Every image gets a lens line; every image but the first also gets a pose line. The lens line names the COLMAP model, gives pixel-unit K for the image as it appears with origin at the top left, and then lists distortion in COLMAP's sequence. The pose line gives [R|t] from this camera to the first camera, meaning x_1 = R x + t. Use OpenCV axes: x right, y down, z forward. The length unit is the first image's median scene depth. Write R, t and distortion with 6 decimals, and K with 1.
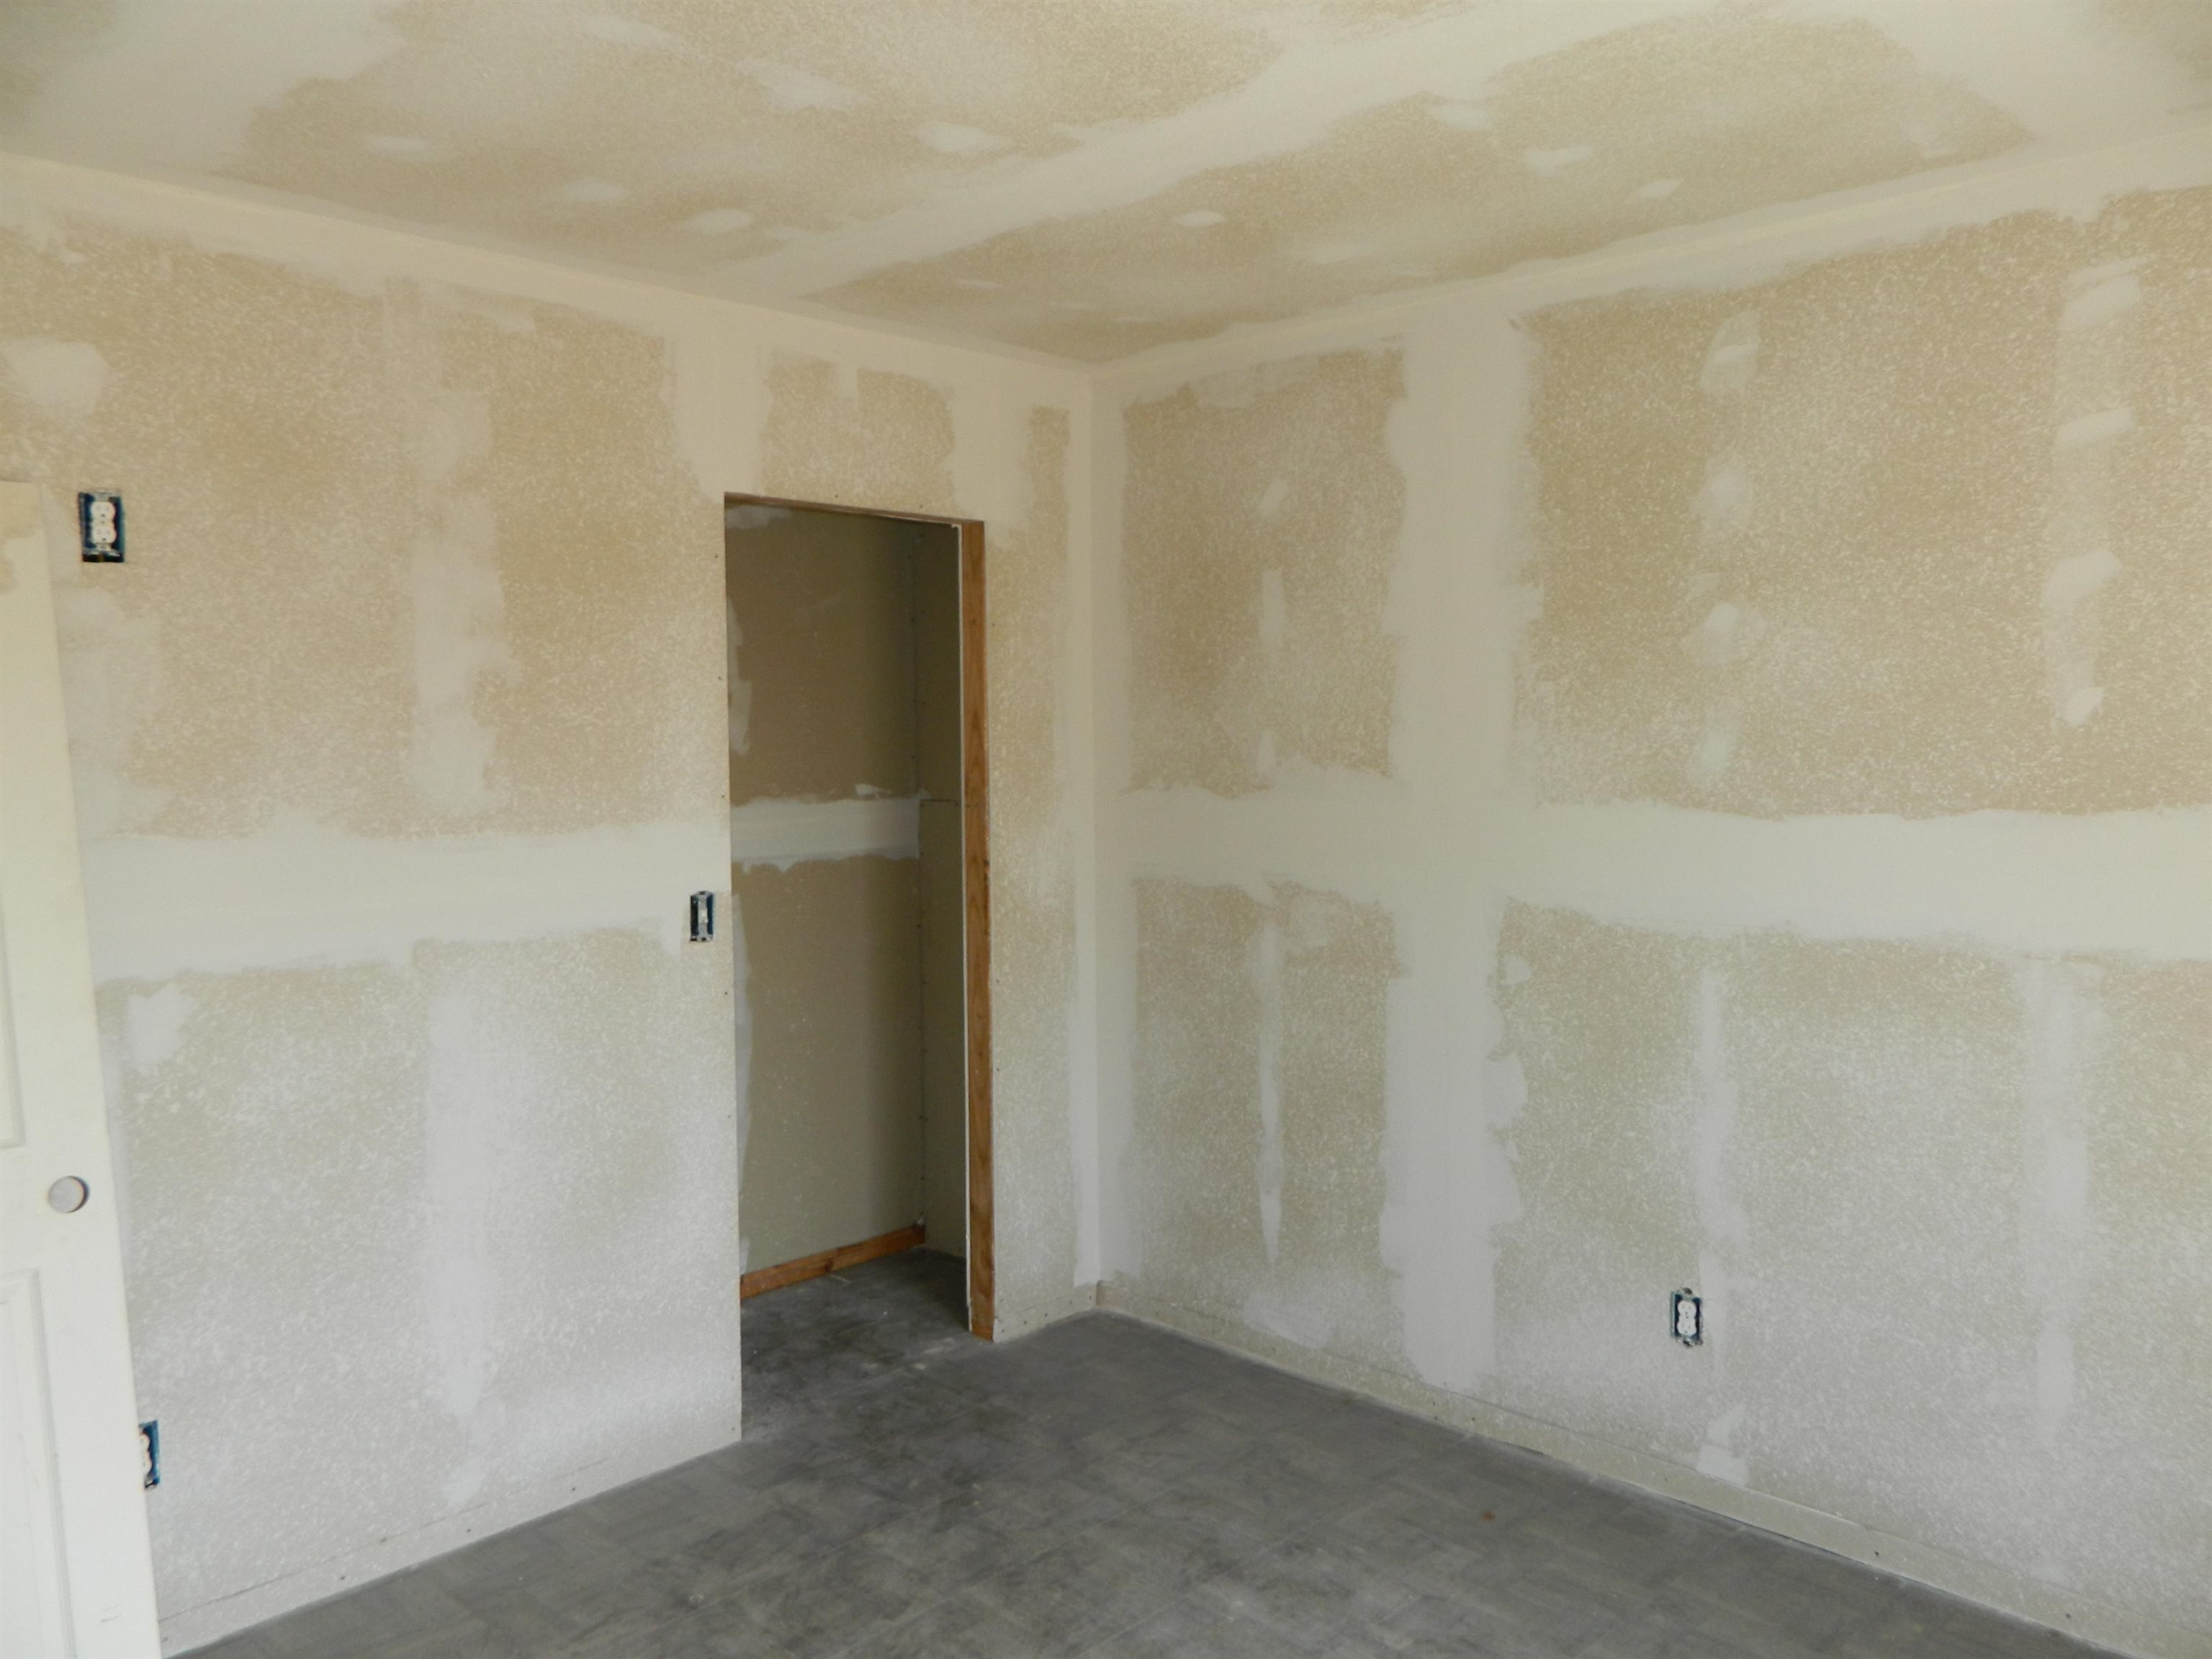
lens RADIAL K [[1692.2, 0, 1104.1], [0, 1692.2, 828.4], [0, 0, 1]] dist [0.035403, -0.013375]
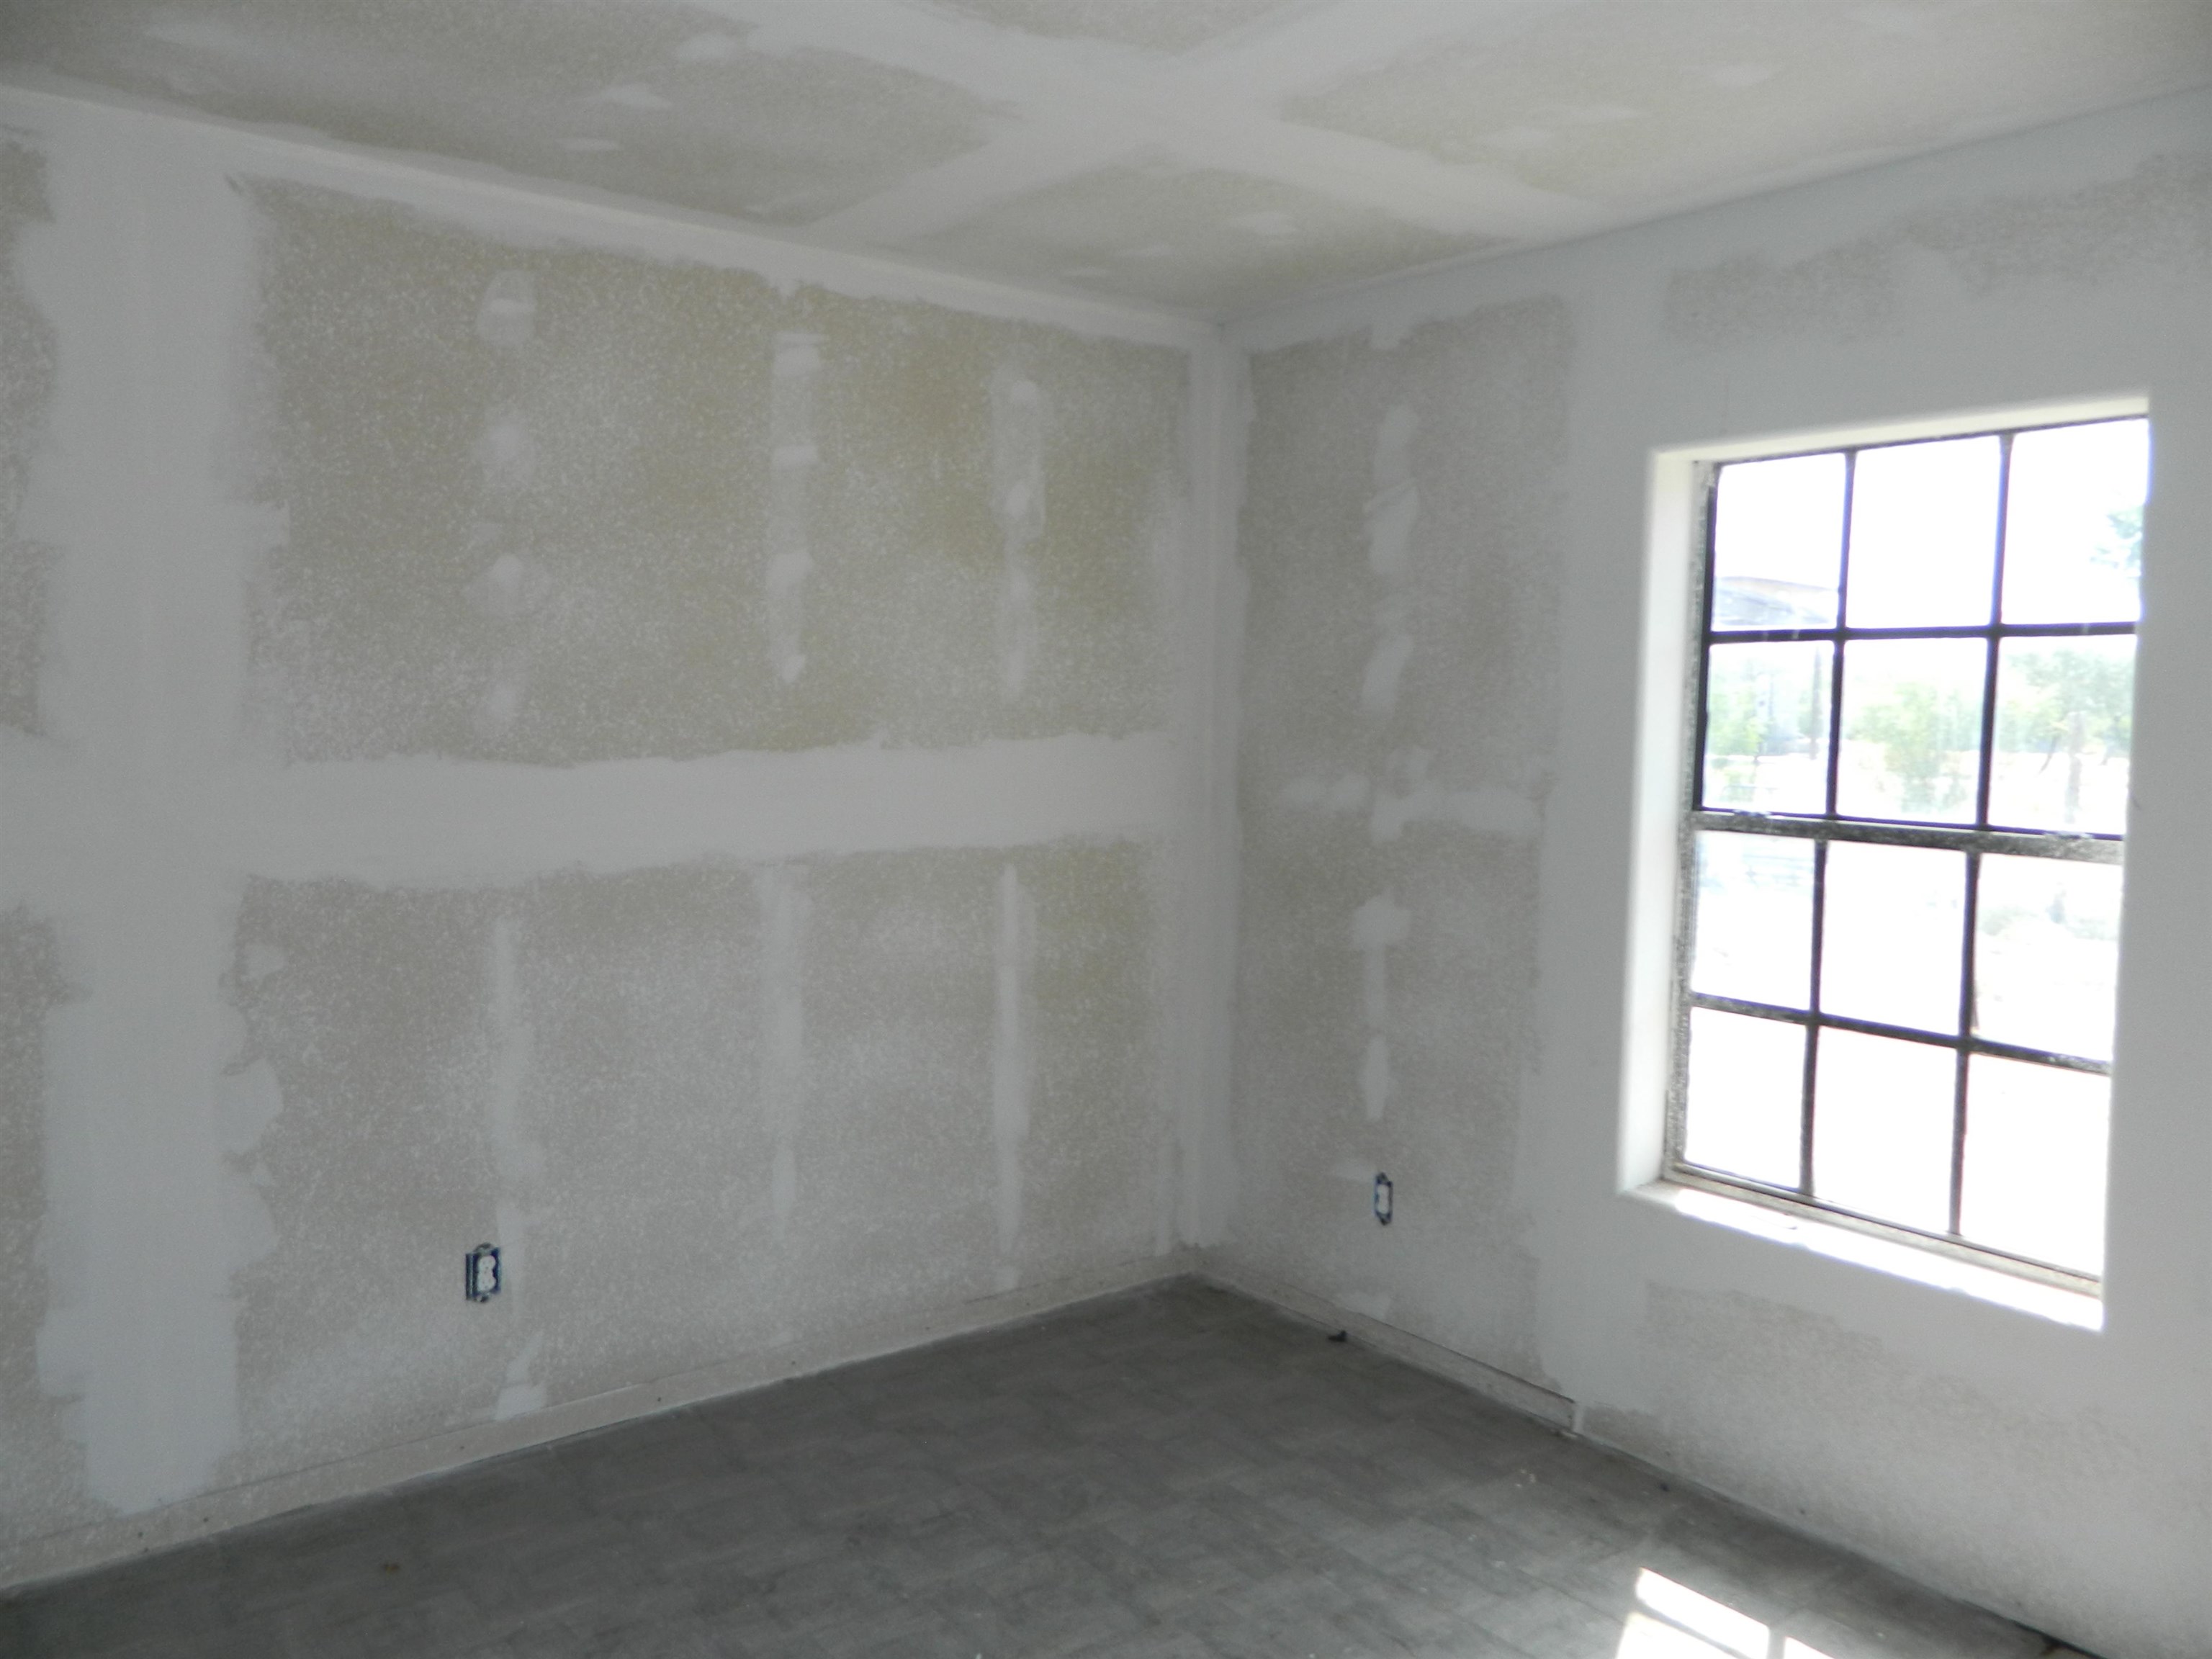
lens RADIAL K [[1692.2, 0, 1105.0], [0, 1692.2, 827.8], [0, 0, 1]] dist [0.035403, -0.013375]
pose [[0.121978, -0.068230, 0.990185, -0.606510], [0.047096, 0.996908, 0.062892, -0.017833], [-0.991415, 0.038963, 0.124814, 0.531387]]
